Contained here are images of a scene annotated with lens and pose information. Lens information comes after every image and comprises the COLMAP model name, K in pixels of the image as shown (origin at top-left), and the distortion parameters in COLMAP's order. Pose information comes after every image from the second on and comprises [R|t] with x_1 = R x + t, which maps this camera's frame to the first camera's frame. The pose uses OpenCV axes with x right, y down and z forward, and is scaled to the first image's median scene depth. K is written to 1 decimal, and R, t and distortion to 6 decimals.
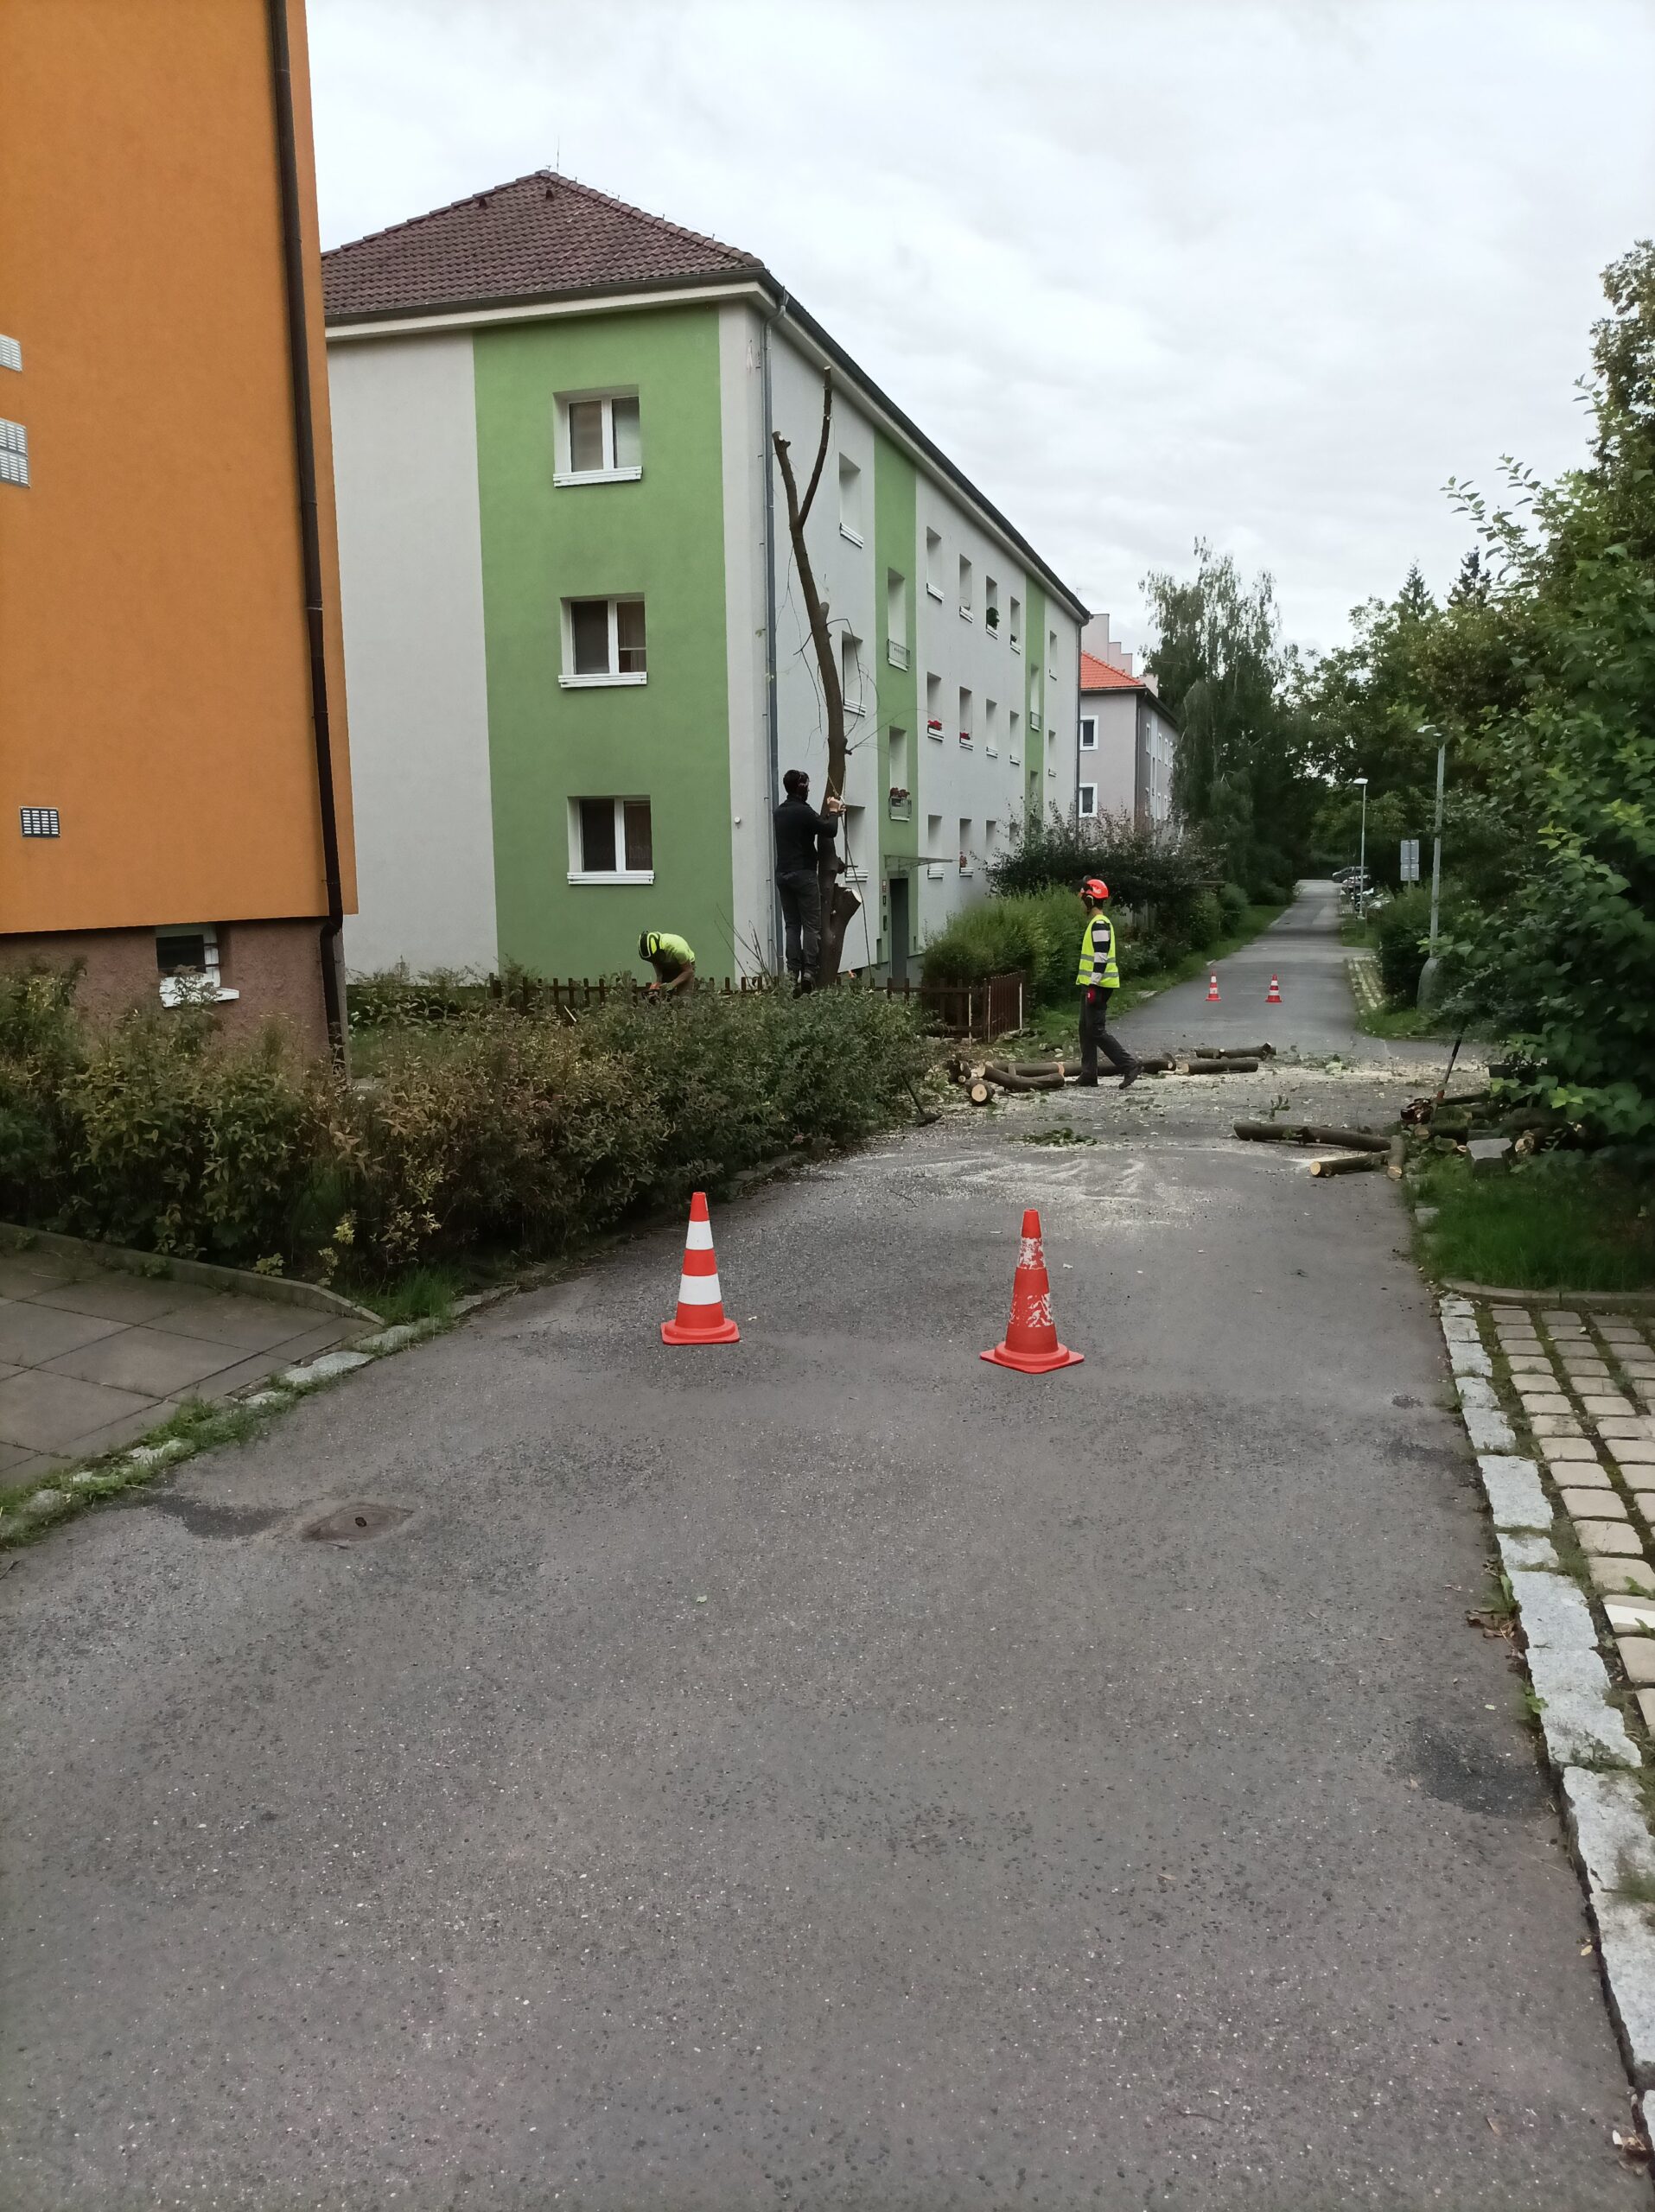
lens RADIAL K [[1646.3, 0, 829.4], [0, 1646.3, 1106.3], [0, 0, 1]] dist [0.000566, -0.000524]
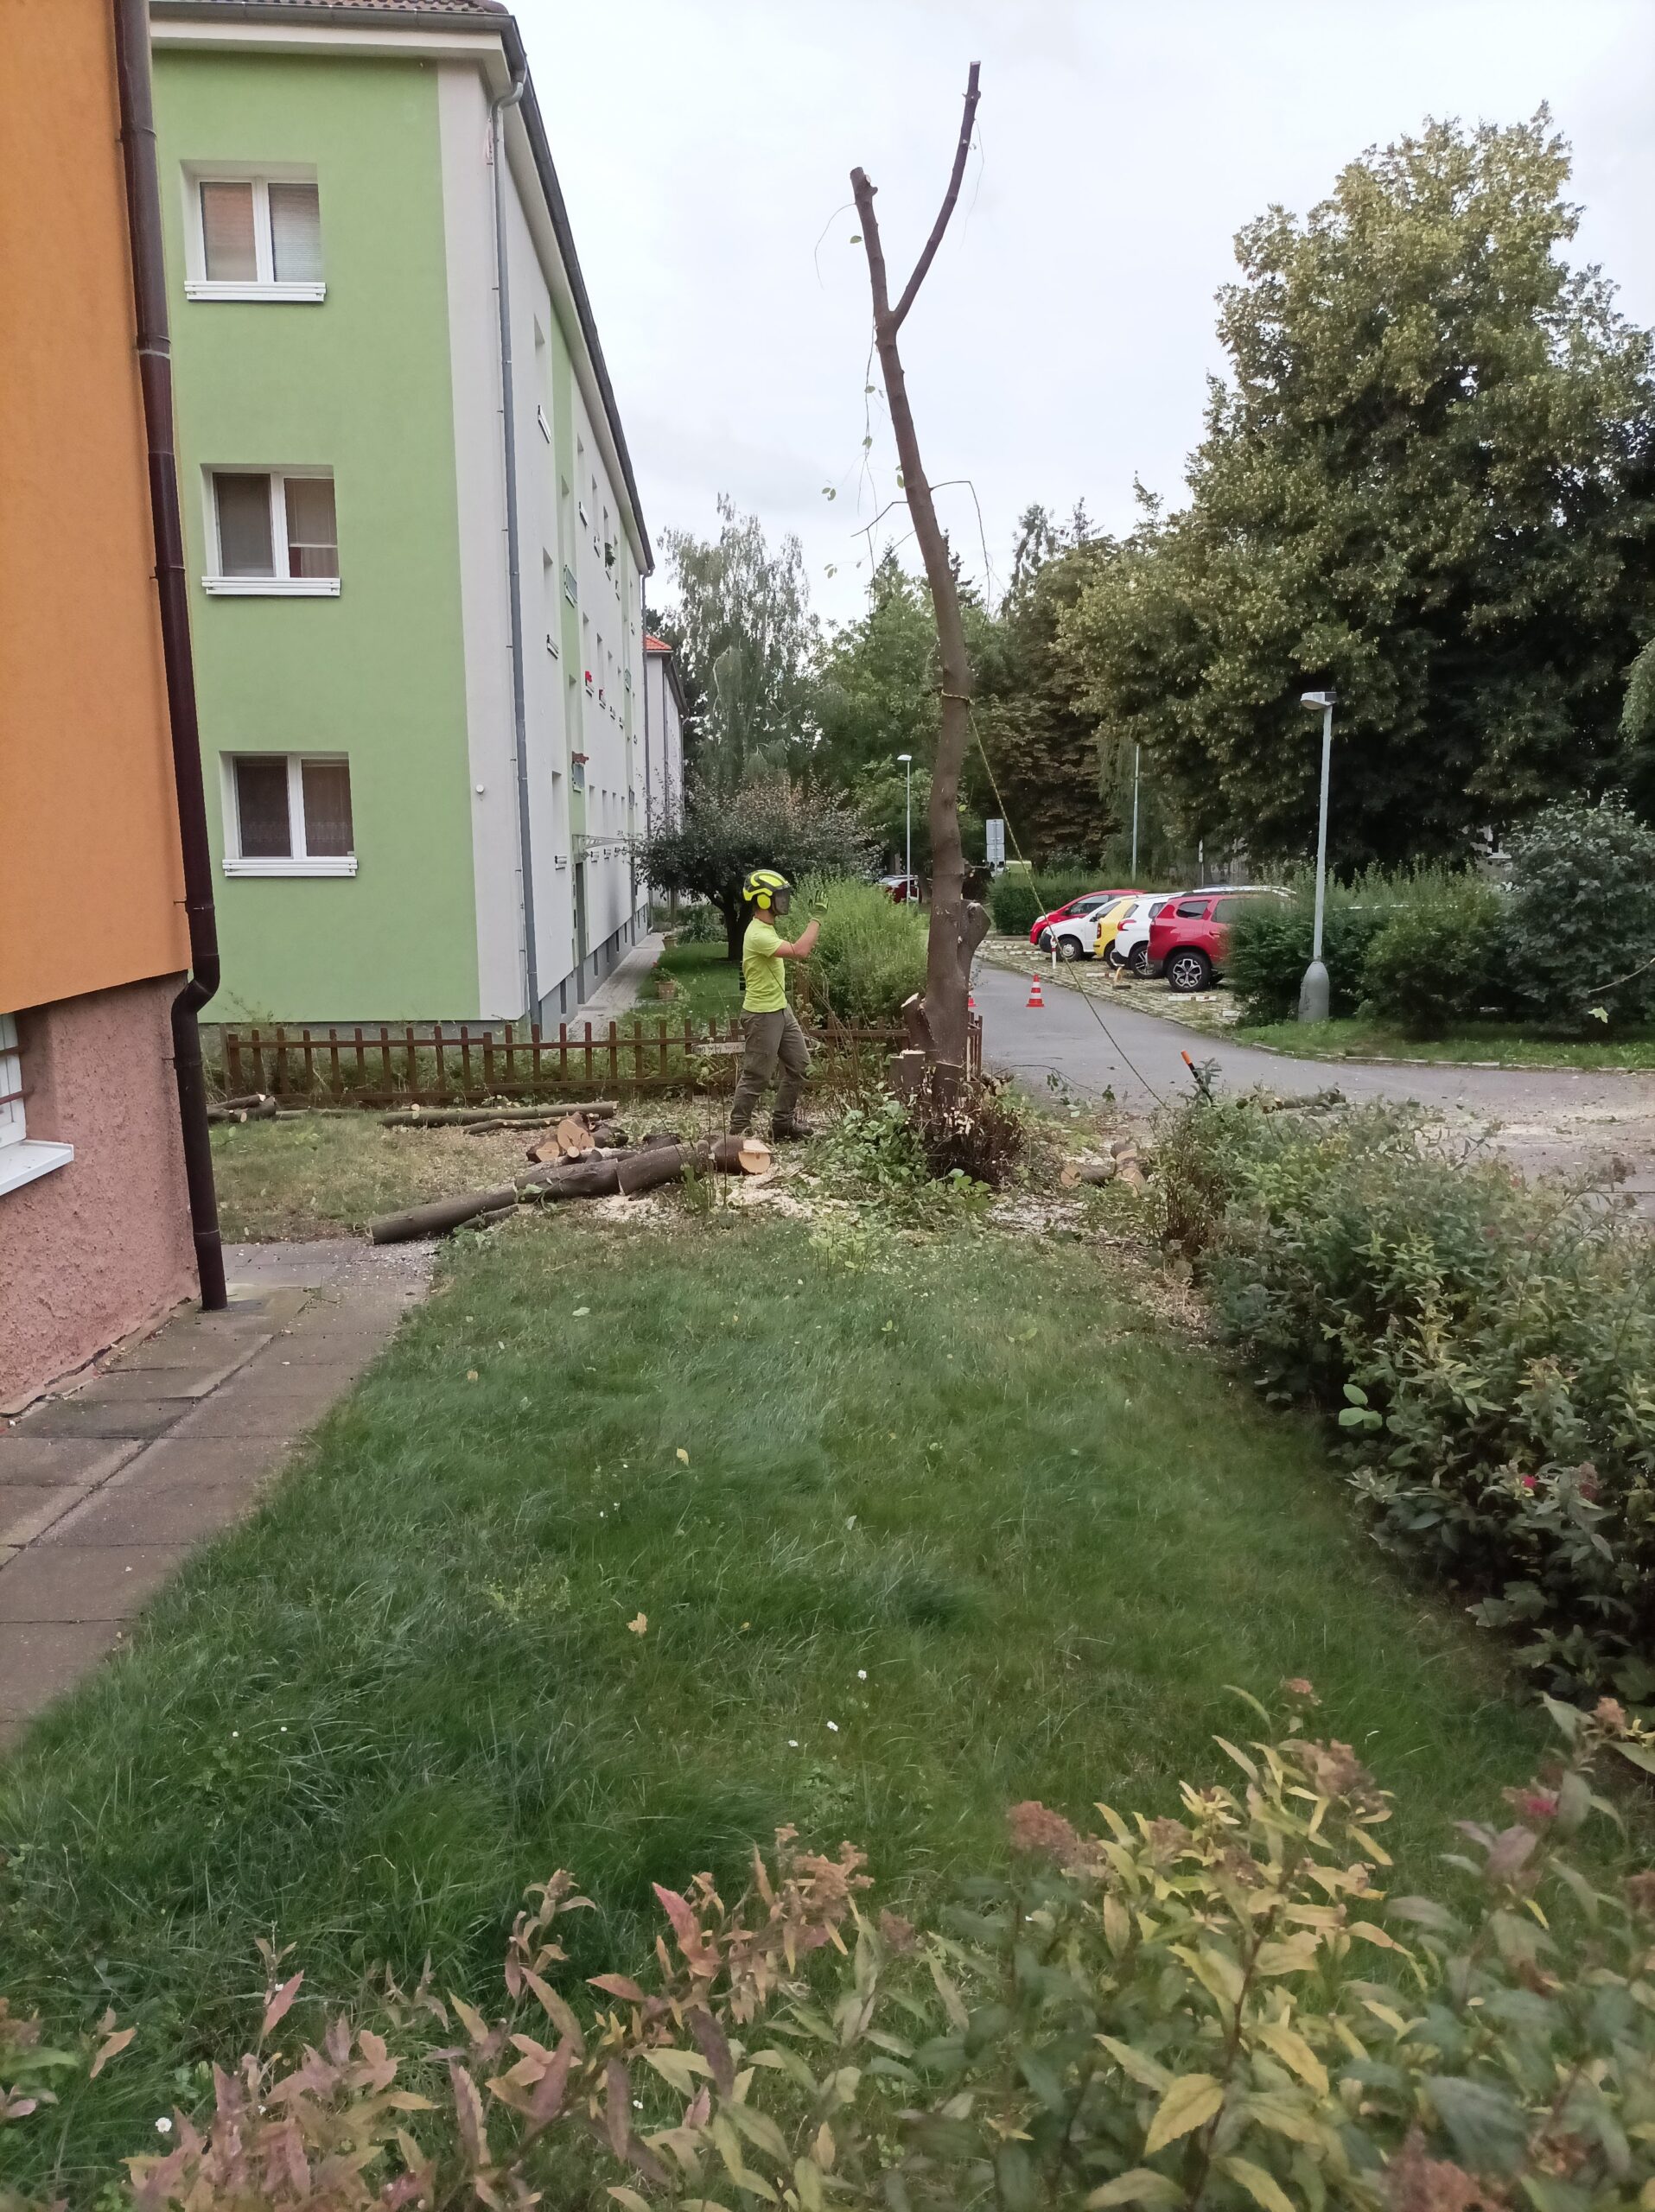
lens RADIAL K [[1646.3, 0, 826.7], [0, 1646.3, 1109.2], [0, 0, 1]] dist [0.000566, -0.000524]
pose [[0.938523, -0.048793, 0.341752, -0.112062], [0.042516, 0.998762, 0.025838, -0.029302], [-0.342590, -0.009720, 0.939435, 0.171967]]
